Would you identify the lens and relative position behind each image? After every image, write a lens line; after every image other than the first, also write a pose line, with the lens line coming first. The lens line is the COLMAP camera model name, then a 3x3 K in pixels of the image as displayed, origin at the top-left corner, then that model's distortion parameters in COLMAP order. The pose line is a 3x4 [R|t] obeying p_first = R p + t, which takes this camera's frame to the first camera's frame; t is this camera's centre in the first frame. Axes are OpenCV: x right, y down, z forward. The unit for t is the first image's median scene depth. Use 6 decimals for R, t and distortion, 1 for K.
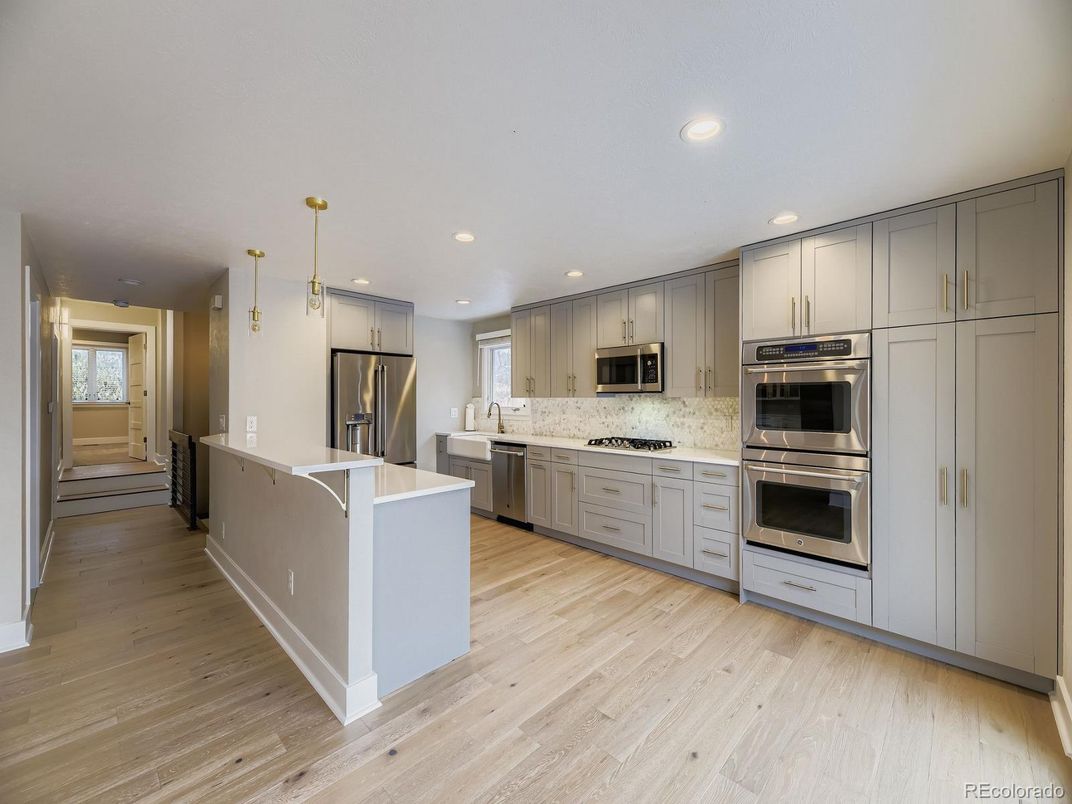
lens RADIAL K [[434.3, 0, 536.7], [0, 434.3, 399.5], [0, 0, 1]] dist [0.010979, -0.001210]
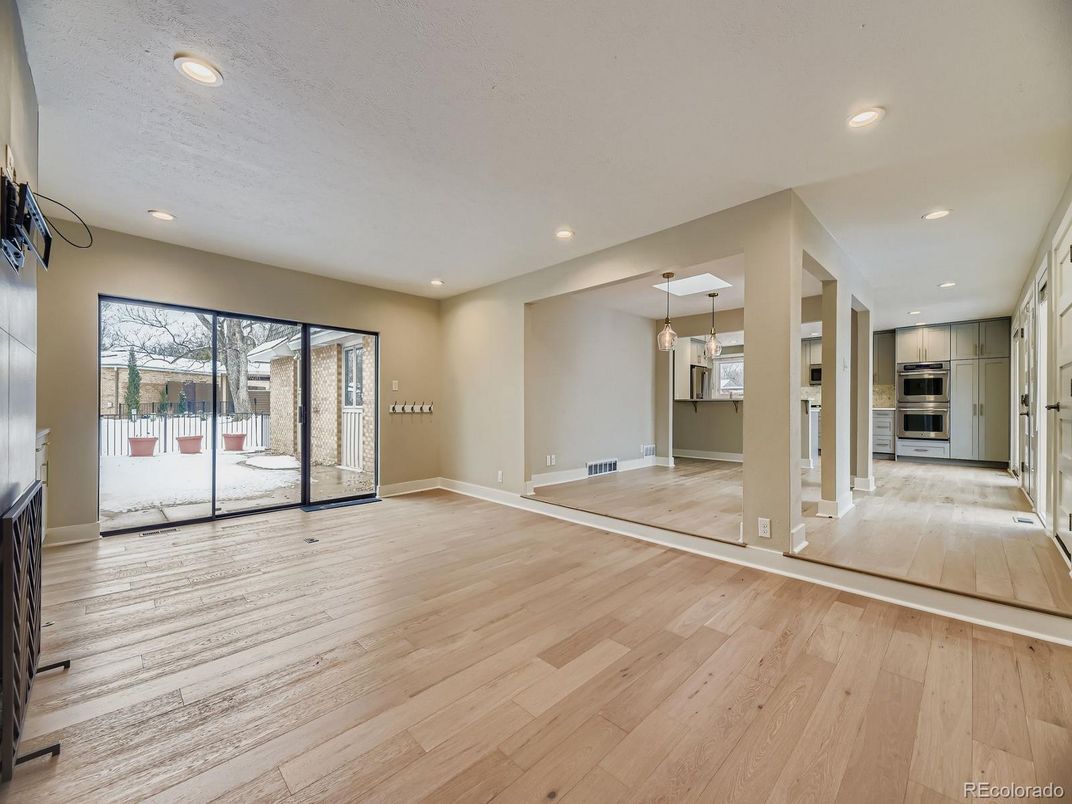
lens RADIAL K [[434.3, 0, 531.5], [0, 434.3, 403.4], [0, 0, 1]] dist [0.010979, -0.001210]
pose [[0.999903, -0.004001, -0.013314, -1.711547], [0.004057, 0.999983, 0.004131, 0.092009], [0.013297, -0.004185, 0.999903, -1.696052]]
